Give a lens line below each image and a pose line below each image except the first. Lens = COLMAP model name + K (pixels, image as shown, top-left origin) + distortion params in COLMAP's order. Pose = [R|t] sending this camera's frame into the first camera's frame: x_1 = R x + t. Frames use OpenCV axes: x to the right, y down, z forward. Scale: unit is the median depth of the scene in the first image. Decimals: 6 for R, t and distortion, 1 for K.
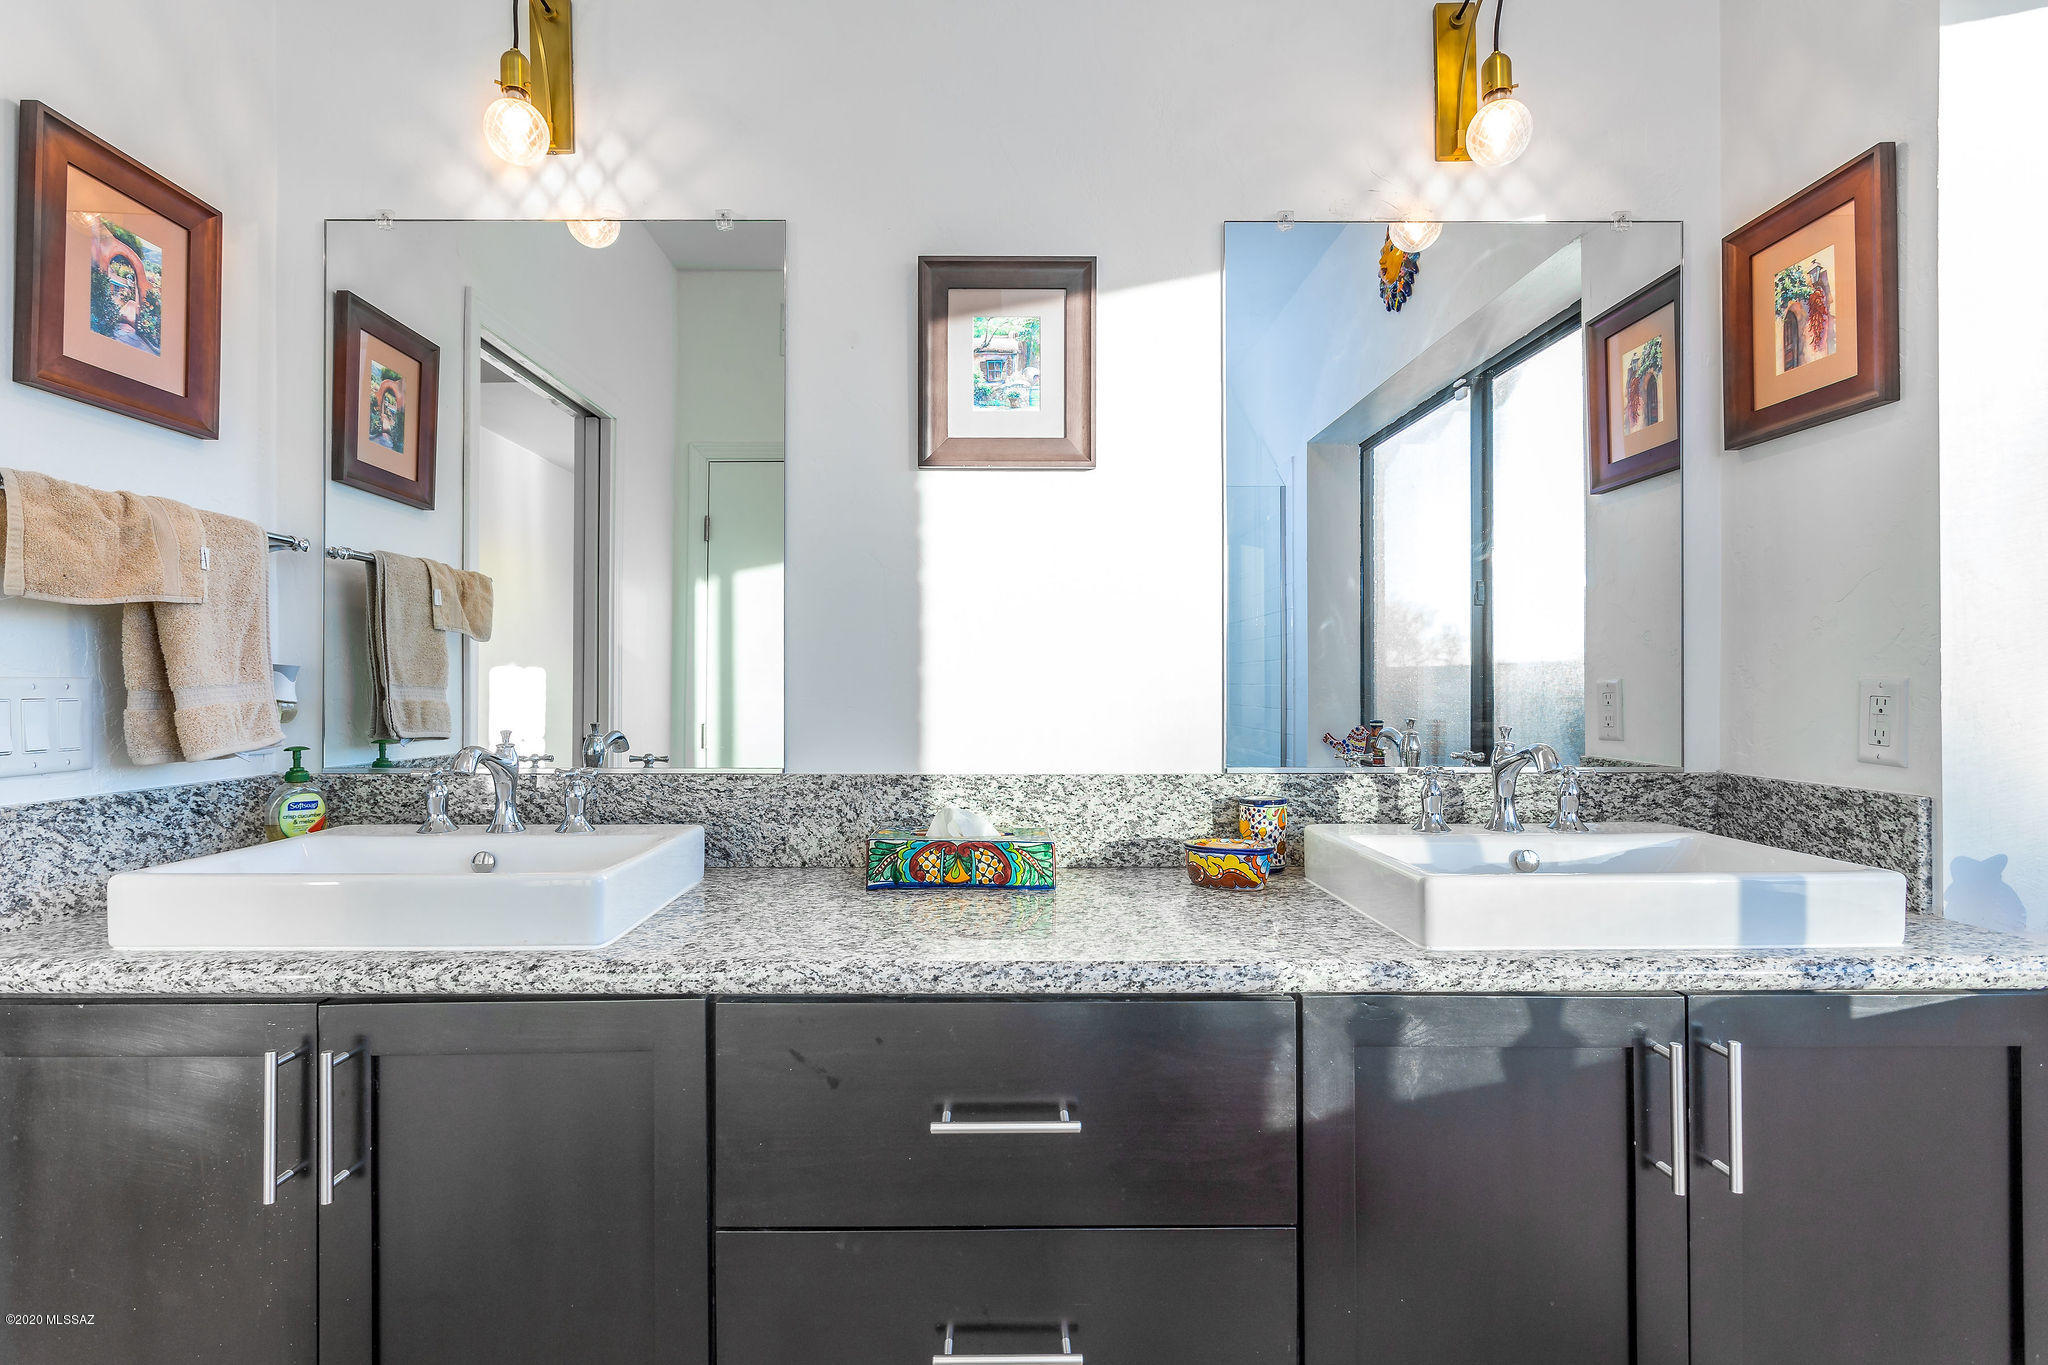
lens RADIAL K [[975.3, 0, 974.5], [0, 975.3, 688.8], [0, 0, 1]] dist [0.003541, -0.000411]
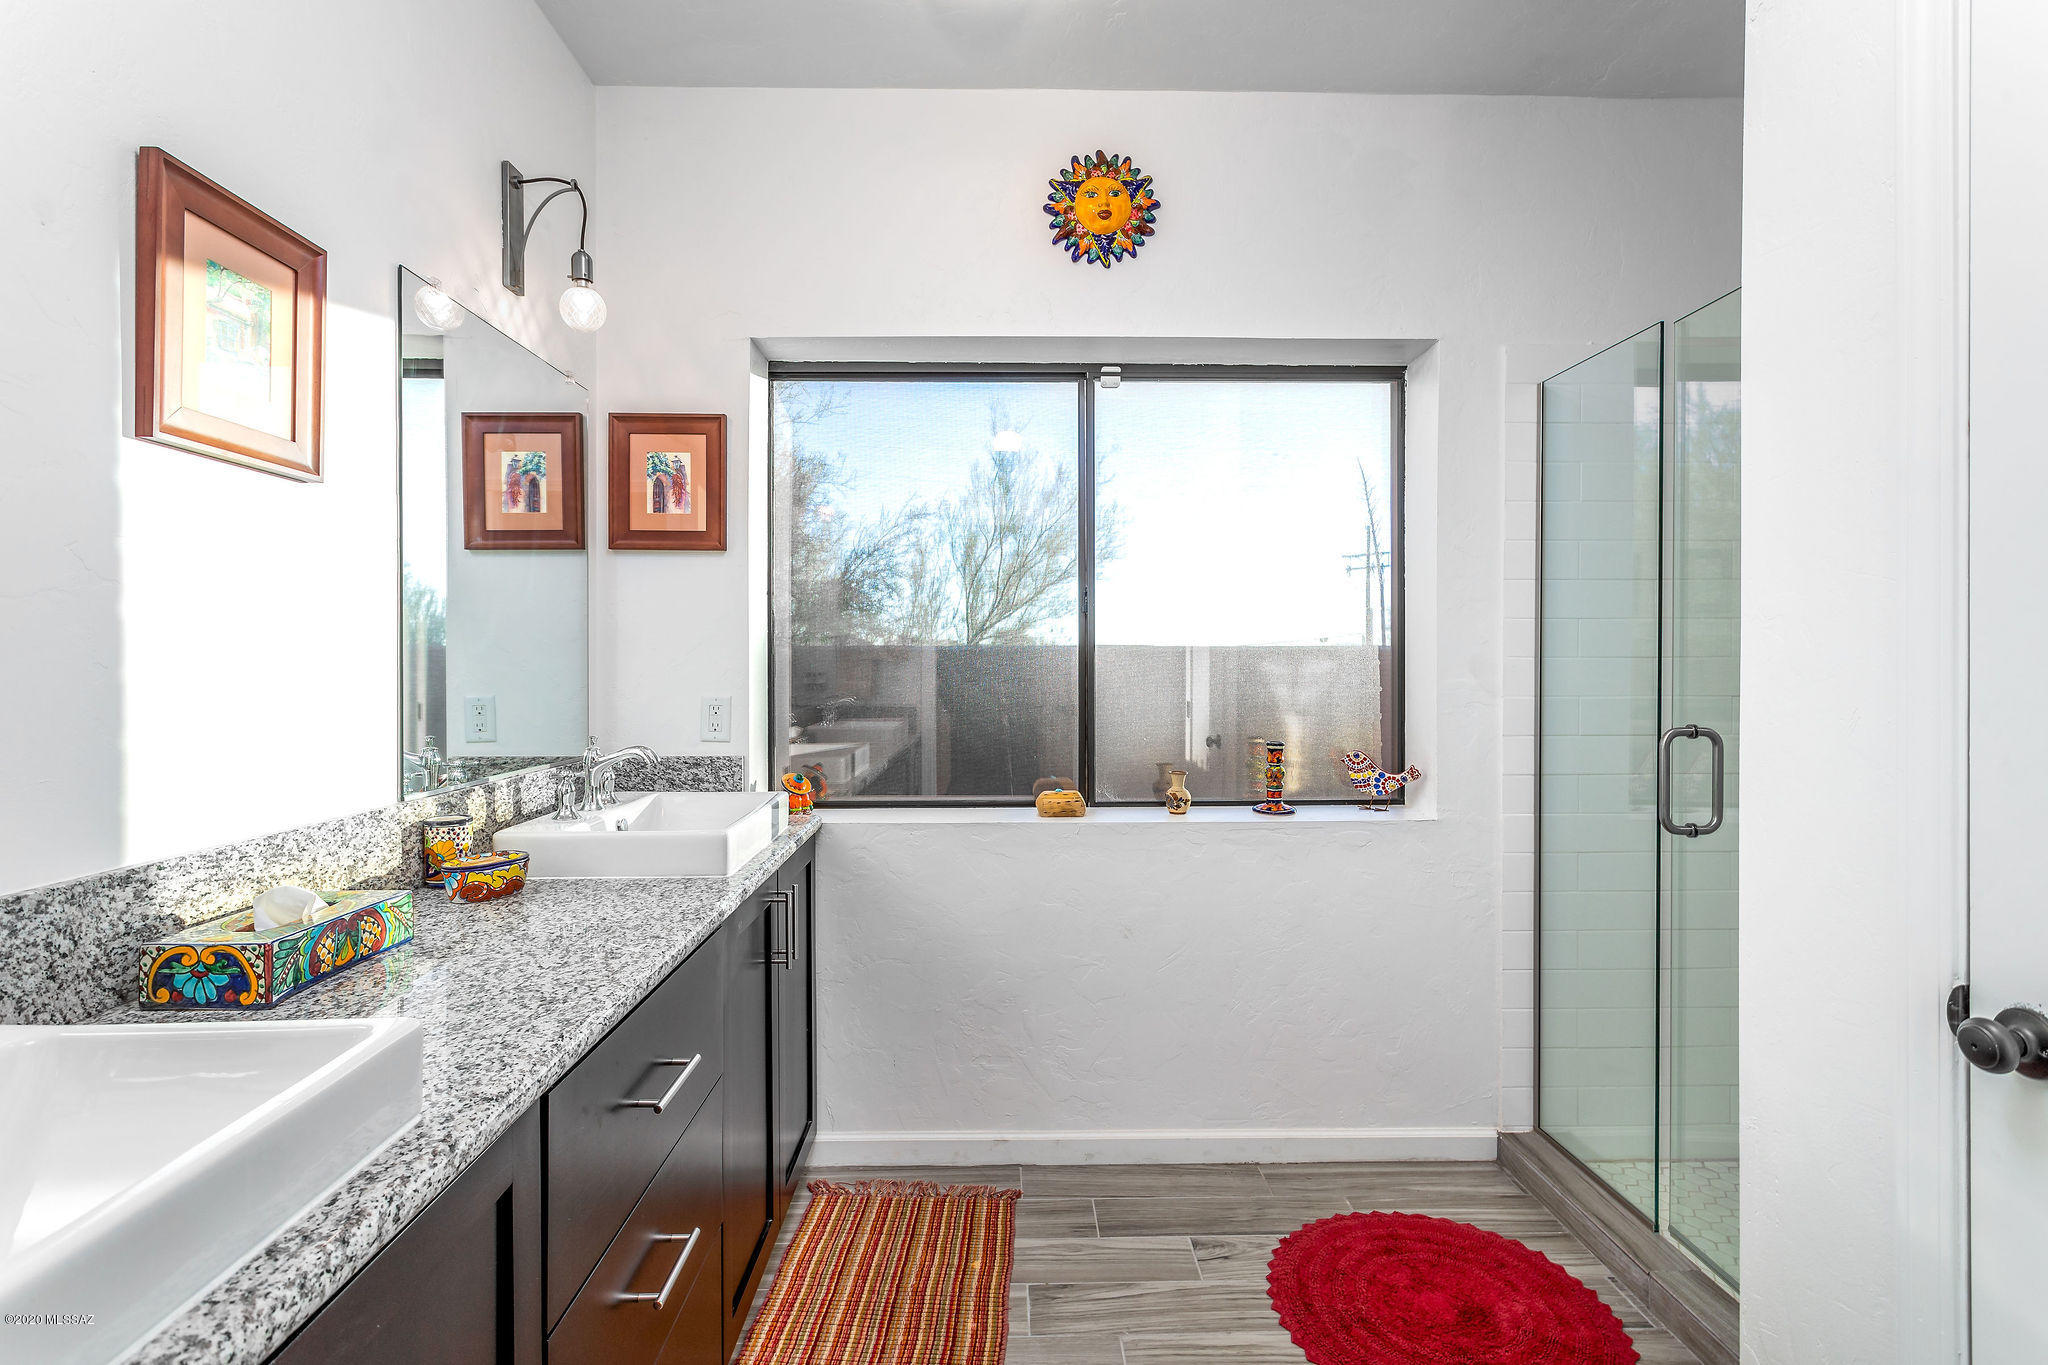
lens RADIAL K [[975.3, 0, 1020.0], [0, 975.3, 666.4], [0, 0, 1]] dist [0.003541, -0.000411]
pose [[-0.014526, -0.002887, 0.999890, -0.793490], [0.004750, 0.999984, 0.002957, -0.057414], [-0.999883, 0.004793, -0.014512, 0.366748]]
